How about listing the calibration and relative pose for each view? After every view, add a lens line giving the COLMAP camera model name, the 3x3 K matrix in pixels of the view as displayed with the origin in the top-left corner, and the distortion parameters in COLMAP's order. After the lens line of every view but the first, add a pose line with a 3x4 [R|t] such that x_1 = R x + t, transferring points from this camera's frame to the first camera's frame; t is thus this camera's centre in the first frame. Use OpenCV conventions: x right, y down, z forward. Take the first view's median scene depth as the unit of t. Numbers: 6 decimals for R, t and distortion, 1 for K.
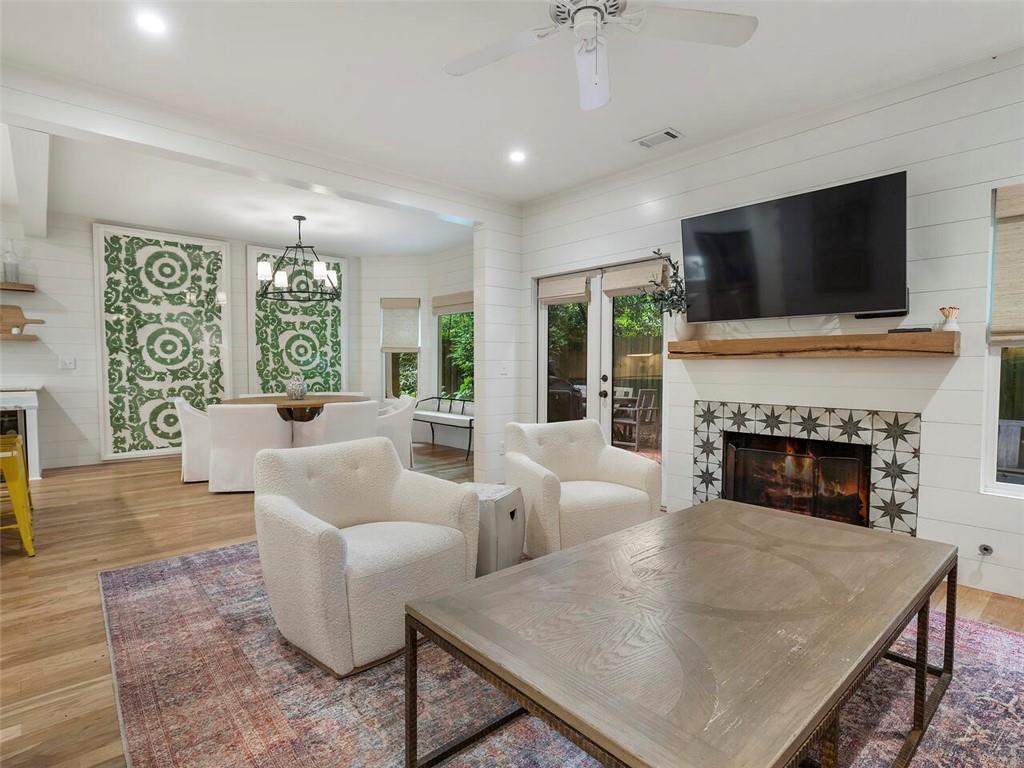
lens RADIAL K [[529.8, 0, 505.6], [0, 529.8, 389.7], [0, 0, 1]] dist [-0.004337, 0.002985]
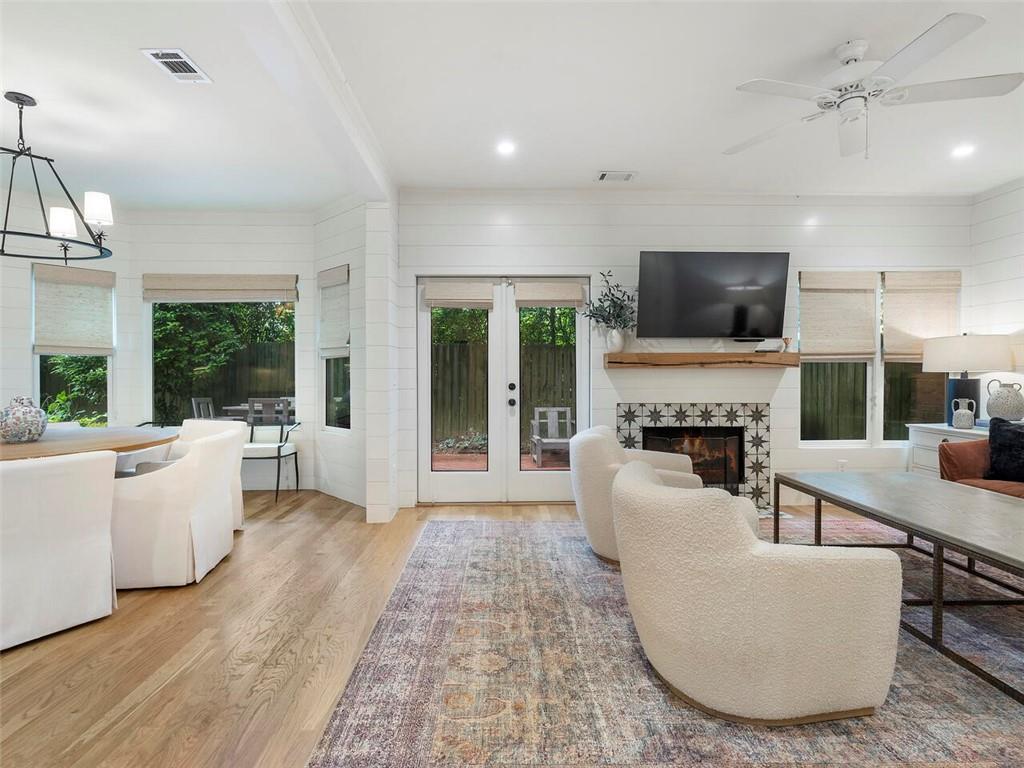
lens RADIAL K [[529.8, 0, 505.6], [0, 529.8, 389.7], [0, 0, 1]] dist [-0.004337, 0.002985]
pose [[0.646626, -0.029941, 0.762219, -0.827952], [0.038180, 0.999247, 0.006863, -0.032983], [-0.761851, 0.024664, 0.647282, 0.506741]]
